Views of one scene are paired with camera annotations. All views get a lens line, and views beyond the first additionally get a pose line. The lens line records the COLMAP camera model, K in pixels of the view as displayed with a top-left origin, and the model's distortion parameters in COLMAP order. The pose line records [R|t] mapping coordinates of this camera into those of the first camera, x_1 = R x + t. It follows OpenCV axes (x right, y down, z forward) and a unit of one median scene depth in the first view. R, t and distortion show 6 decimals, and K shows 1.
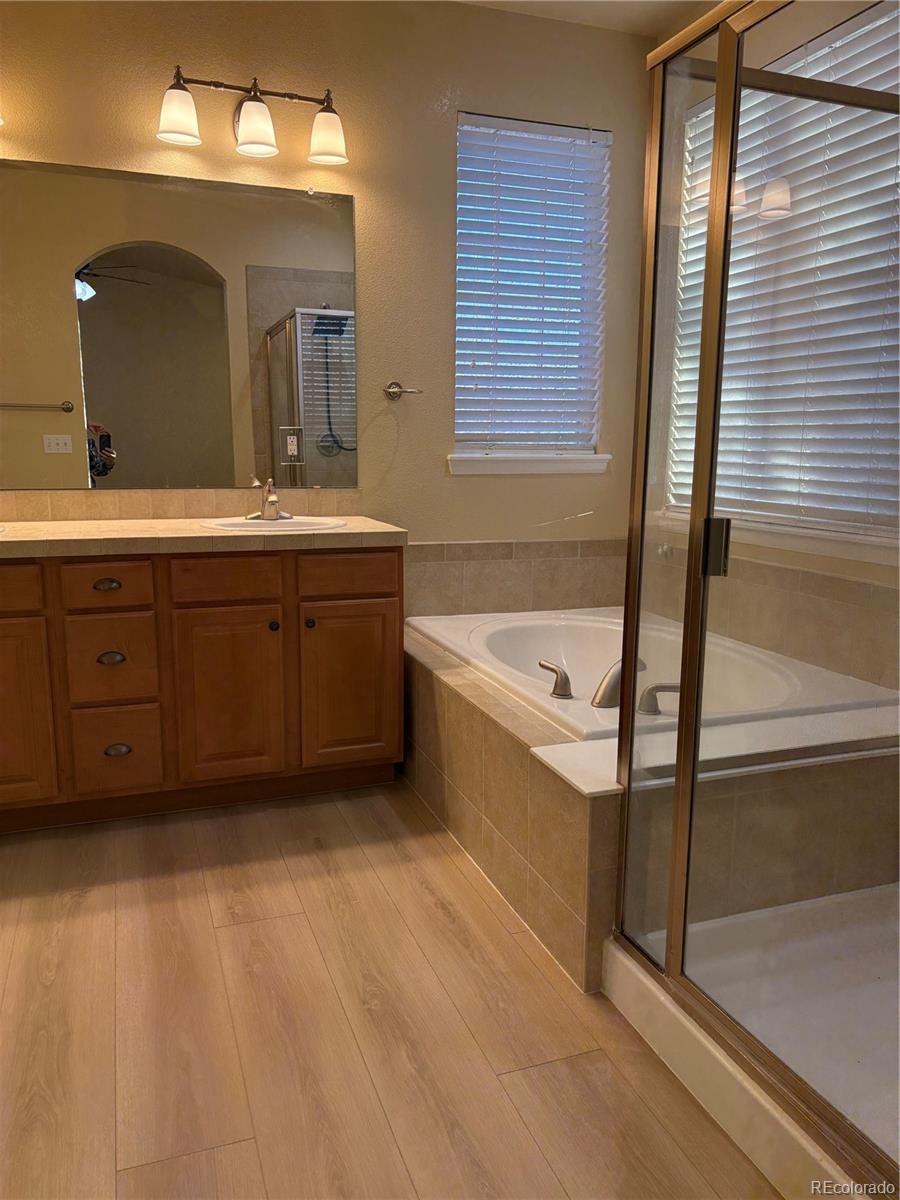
lens RADIAL K [[906.8, 0, 450.0], [0, 906.8, 600.0], [0, 0, 1]] dist [0.046887, 0.003275]
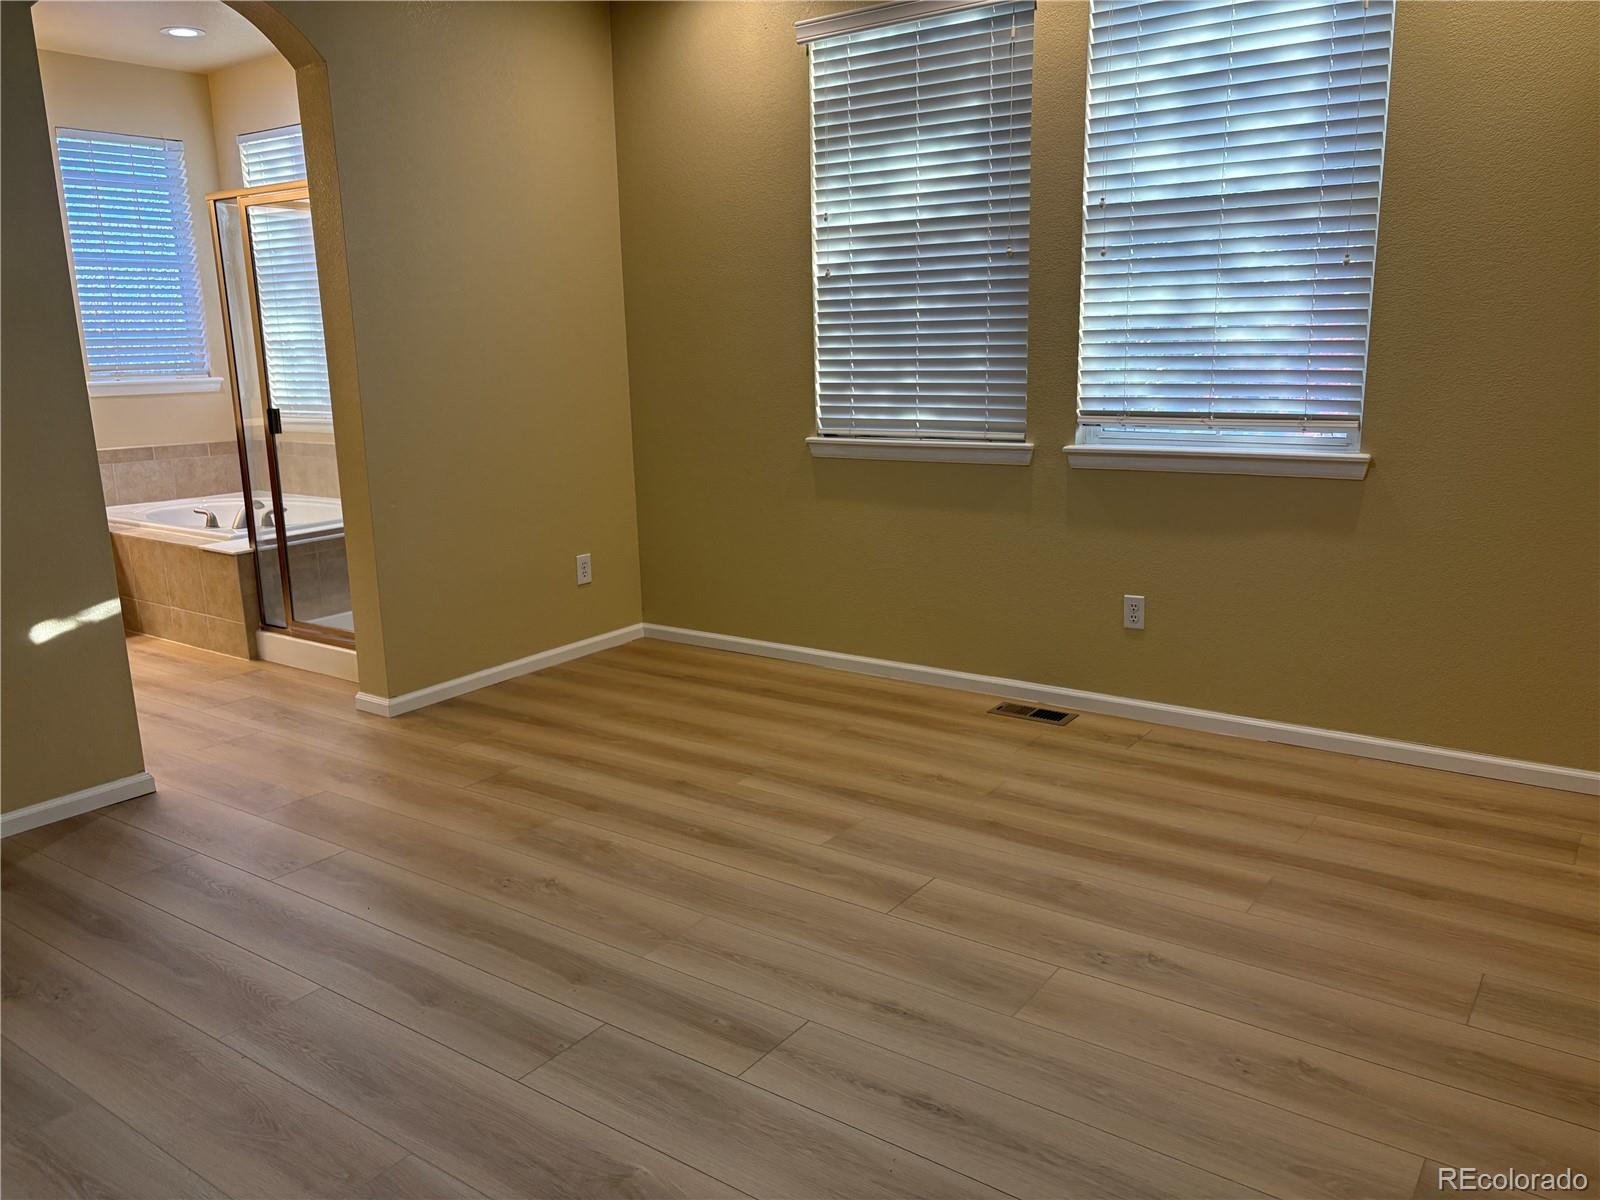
lens RADIAL K [[1209.1, 0, 800.0], [0, 1209.1, 600.0], [0, 0, 1]] dist [0.046887, 0.003275]
pose [[0.825576, -0.146800, 0.544862, -0.230292], [0.125882, 0.989148, 0.075767, 0.204984], [-0.550071, 0.006037, 0.835096, -1.477760]]
